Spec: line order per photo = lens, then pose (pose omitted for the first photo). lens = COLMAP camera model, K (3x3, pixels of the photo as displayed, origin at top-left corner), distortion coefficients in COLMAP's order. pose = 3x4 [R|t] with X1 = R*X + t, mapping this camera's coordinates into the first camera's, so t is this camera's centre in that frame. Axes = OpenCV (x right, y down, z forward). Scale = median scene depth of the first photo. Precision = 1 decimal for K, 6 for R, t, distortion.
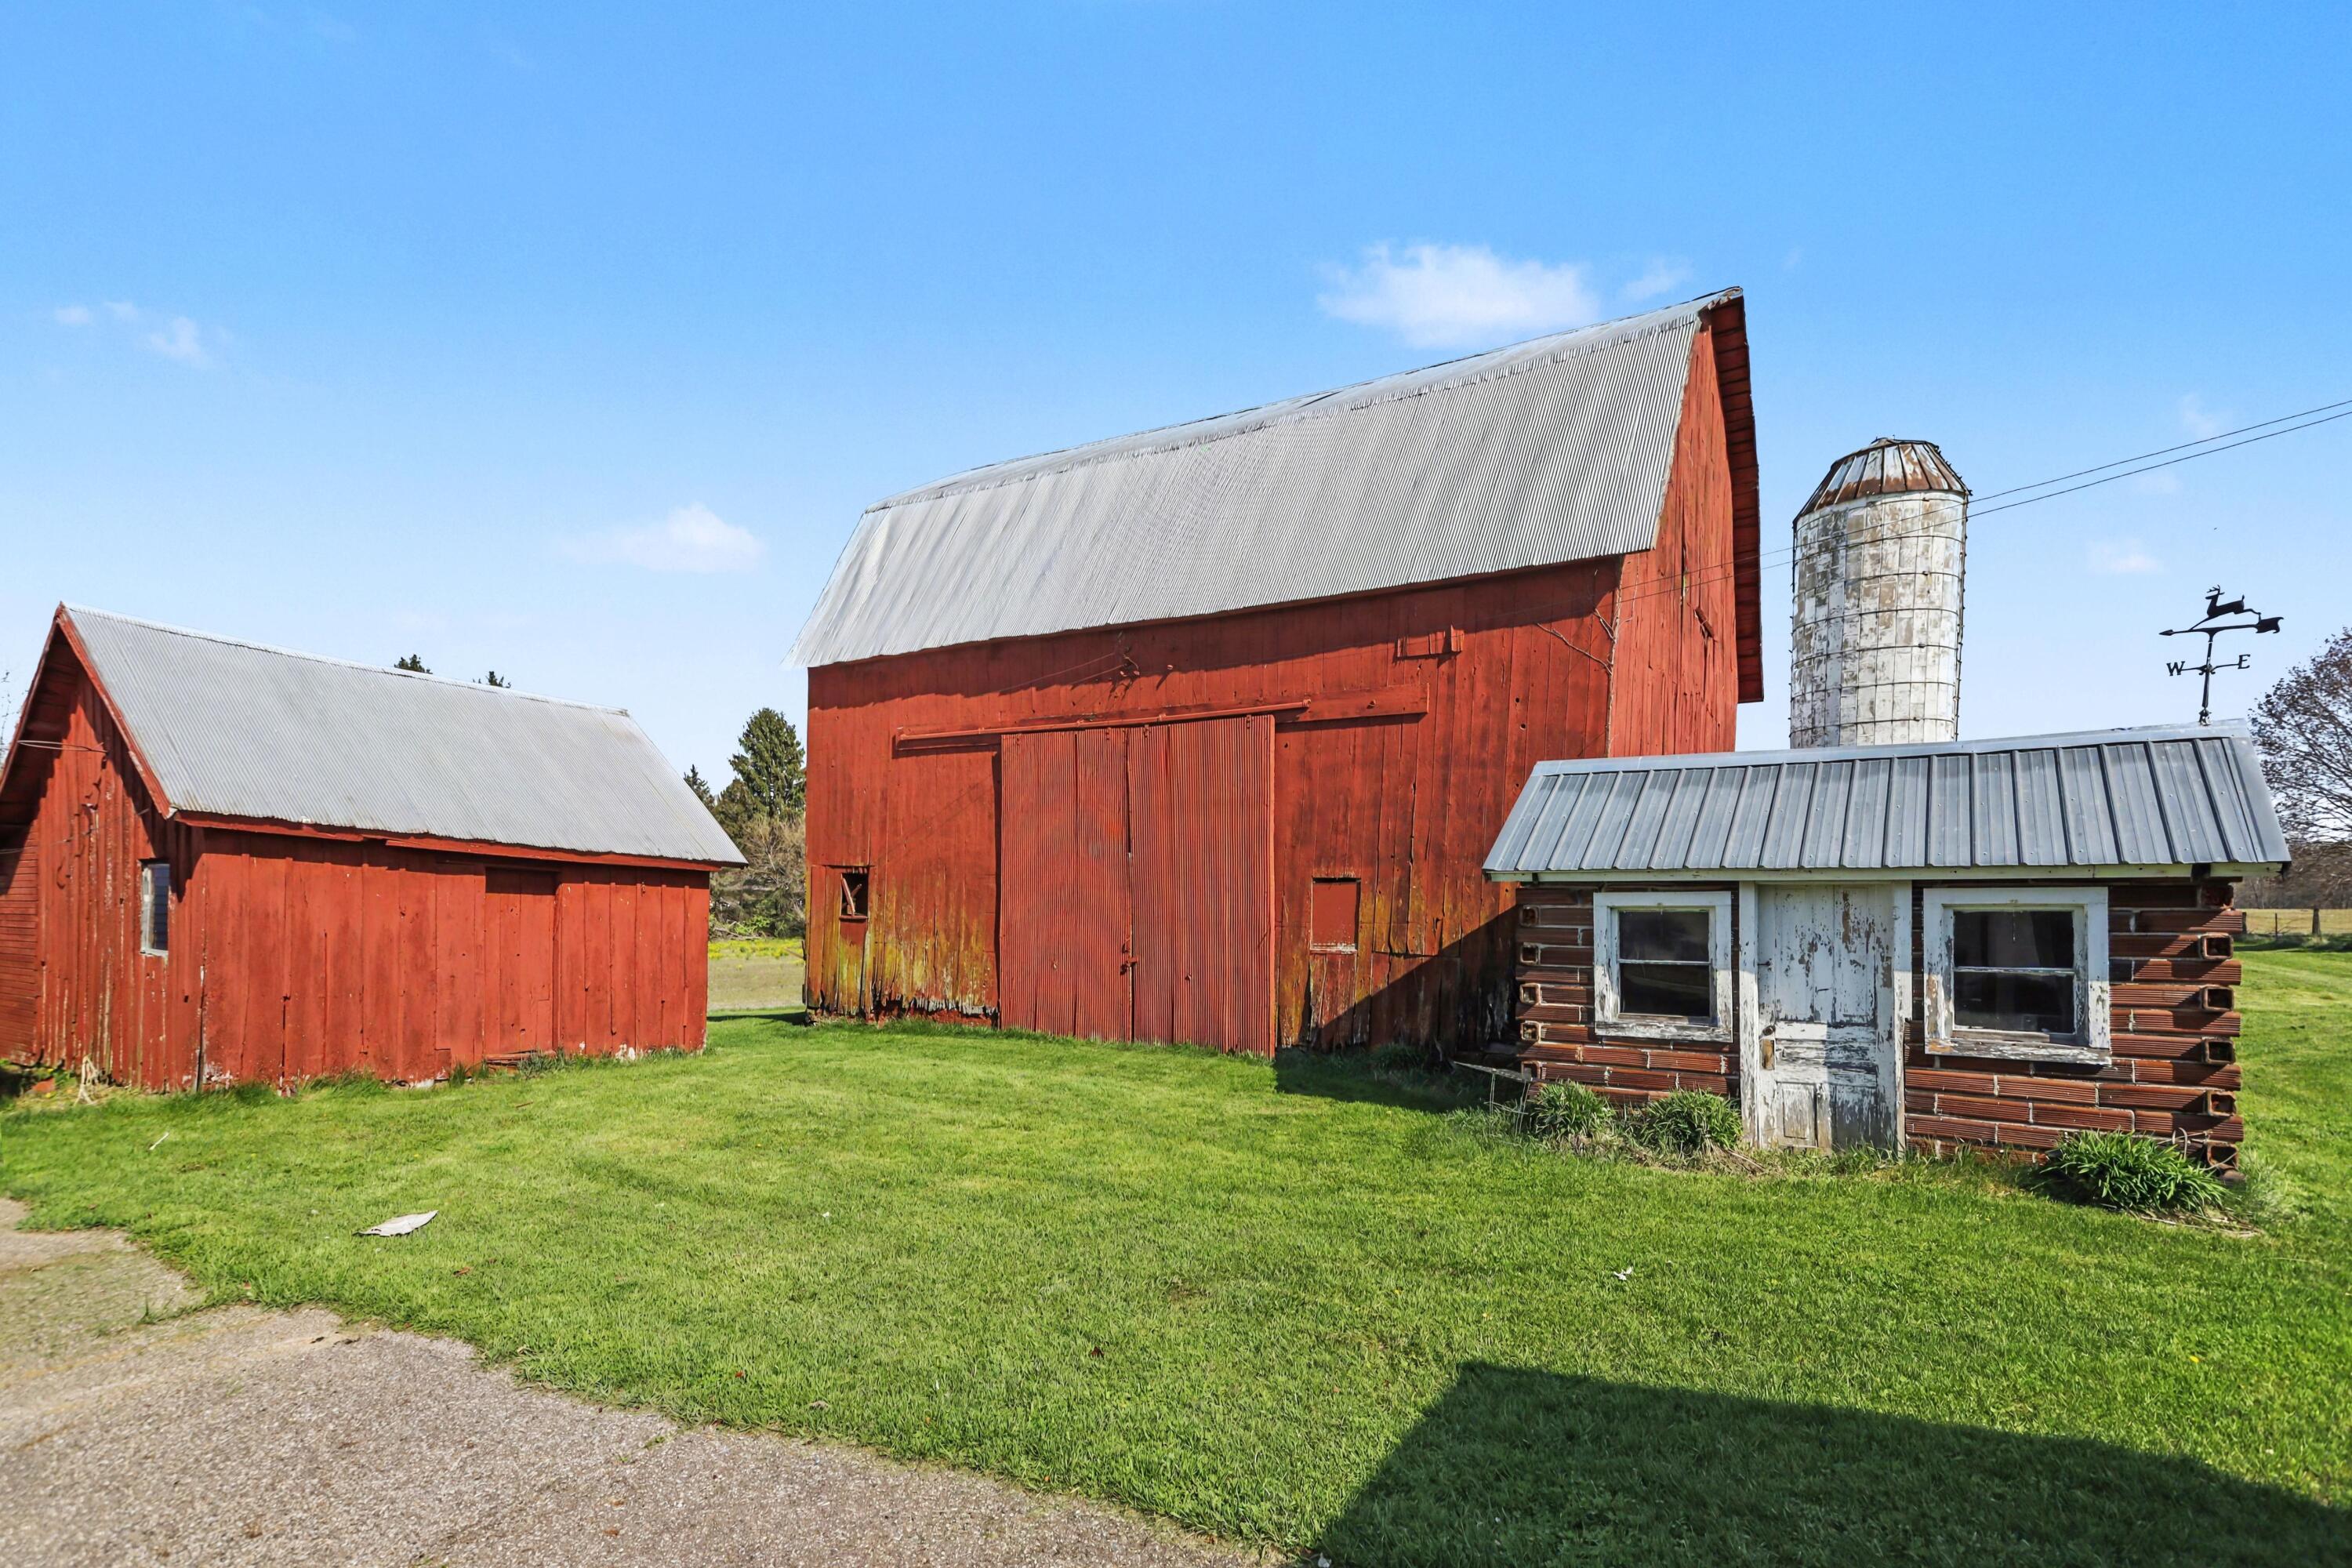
lens RADIAL K [[1146.0, 0, 1250.4], [0, 1146.0, 892.1], [0, 0, 1]] dist [-0.002835, -0.001492]
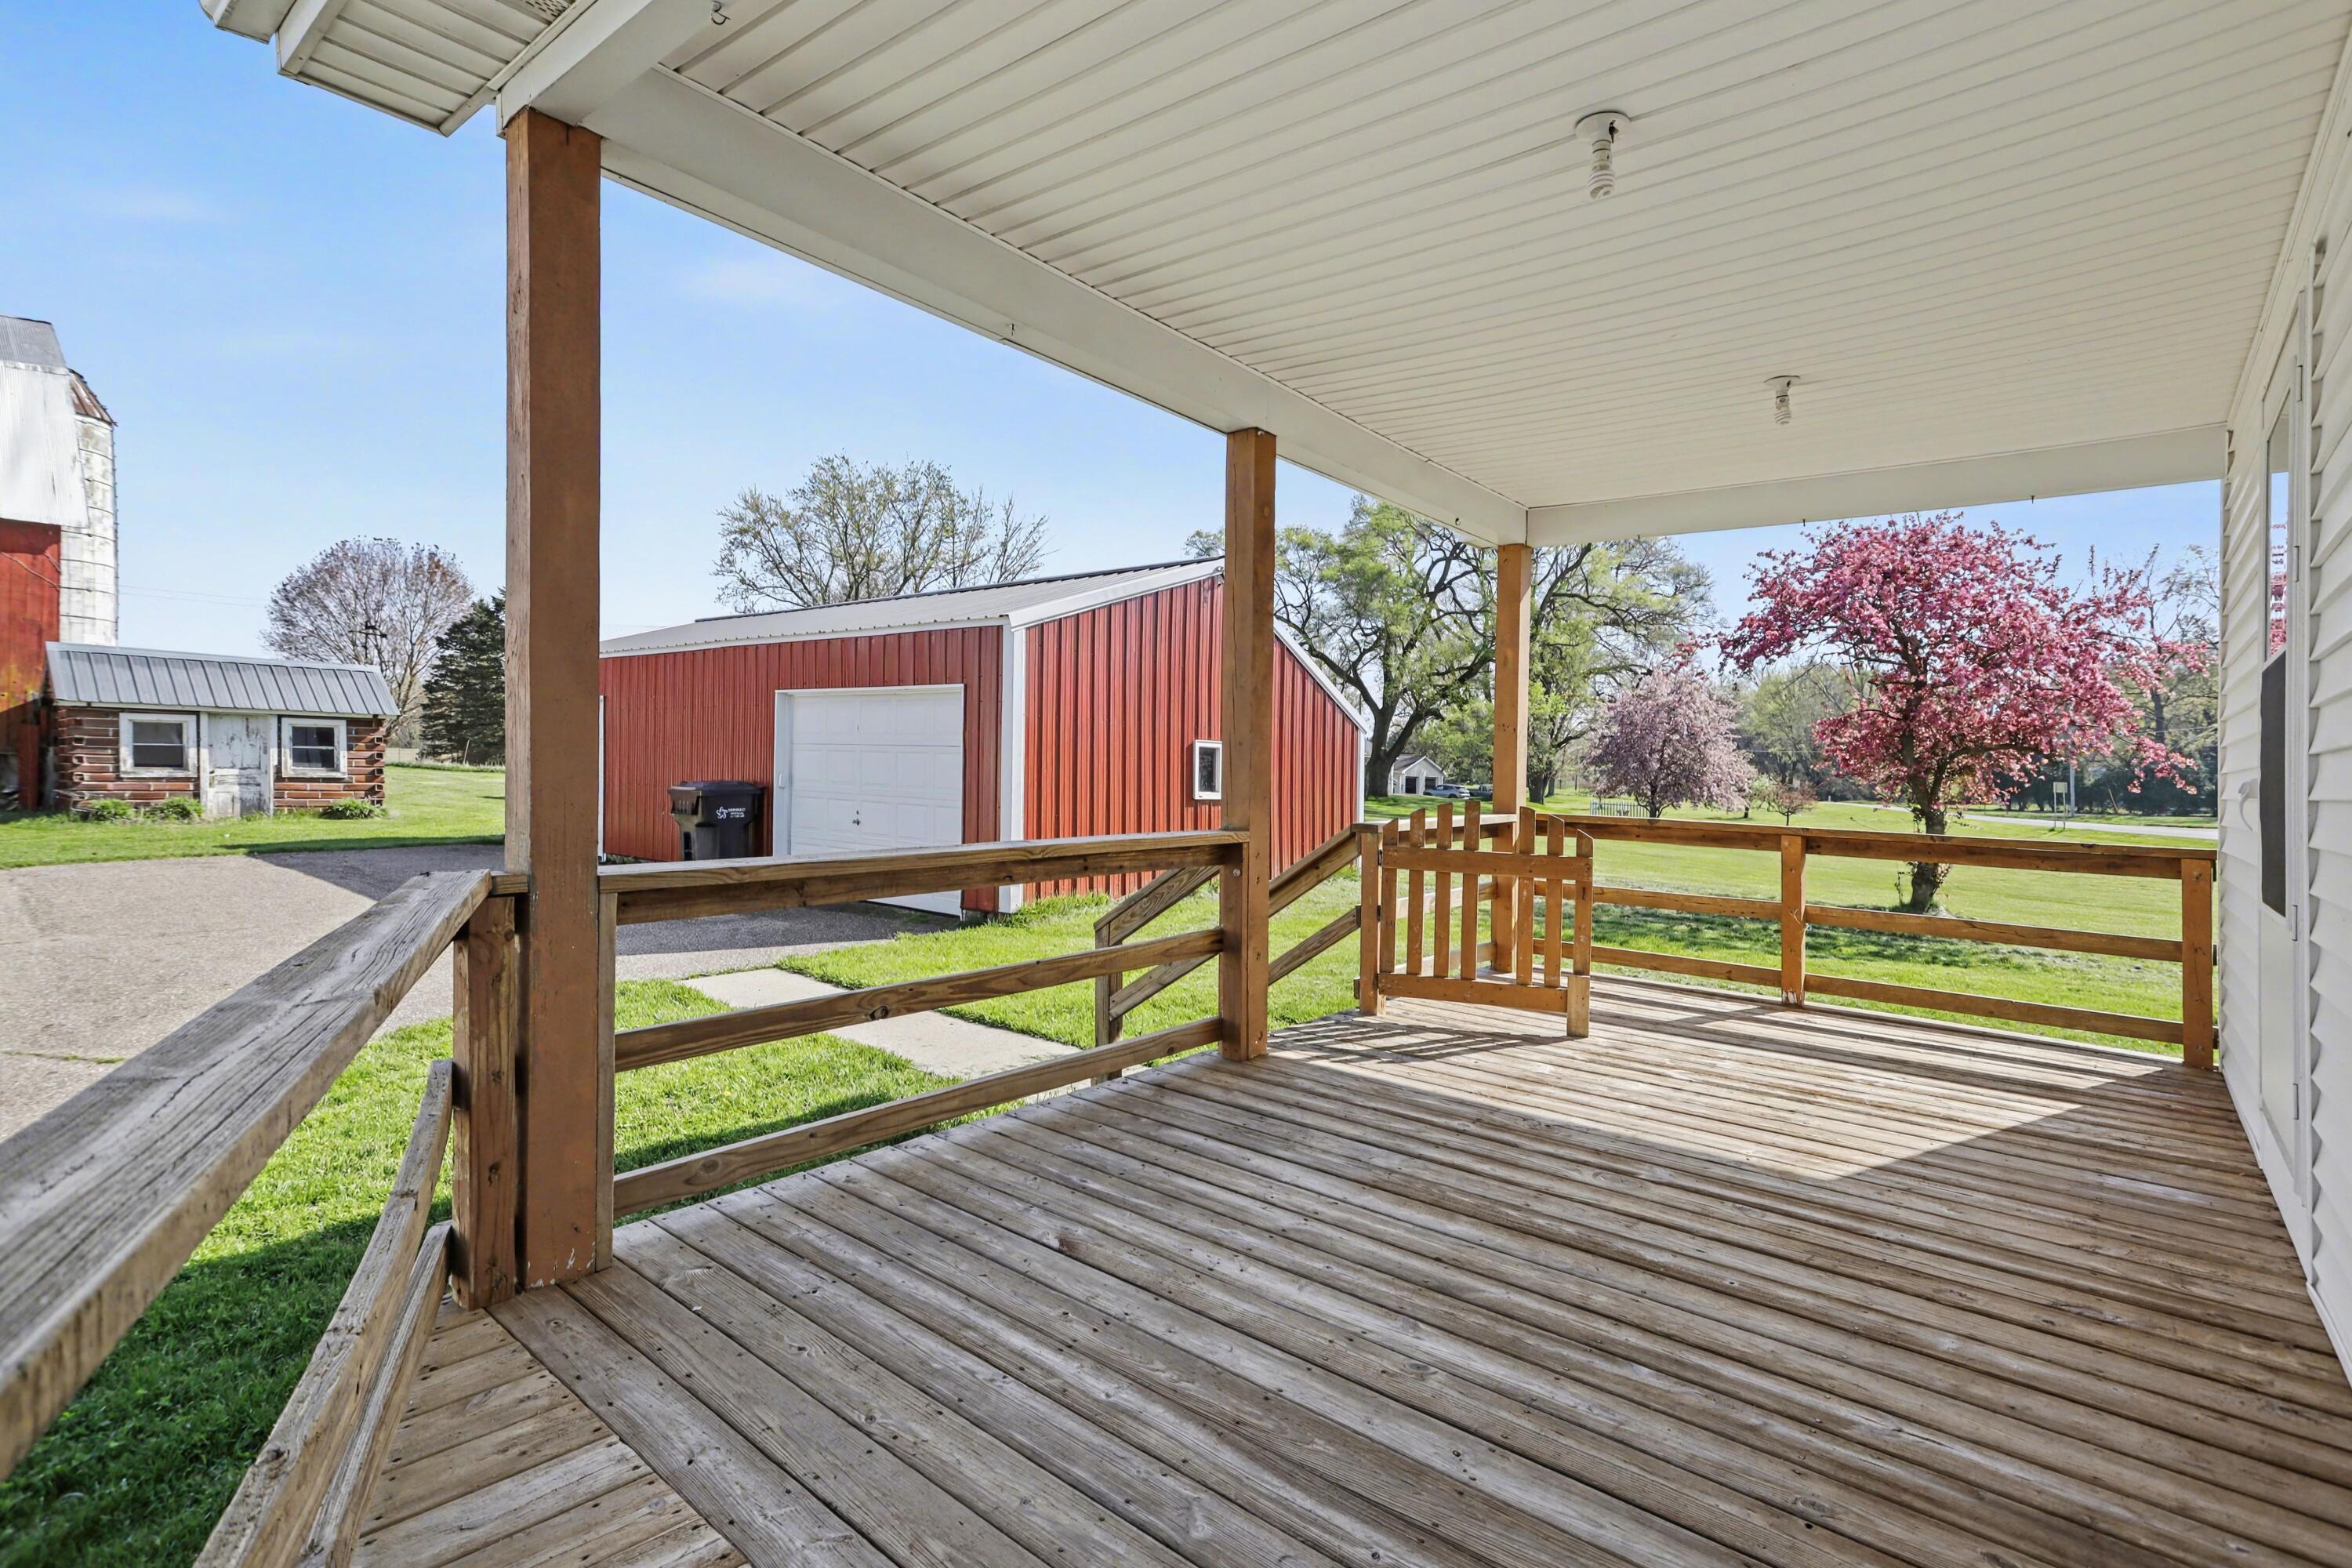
lens RADIAL K [[1145.8, 0, 1175.0], [0, 1145.8, 778.7], [0, 0, 1]] dist [0.000728, -0.000383]
pose [[0.139136, -0.011812, 0.990203, -1.722881], [-0.037029, 0.999167, 0.017122, 0.014919], [-0.989581, -0.039049, 0.138583, -1.417995]]
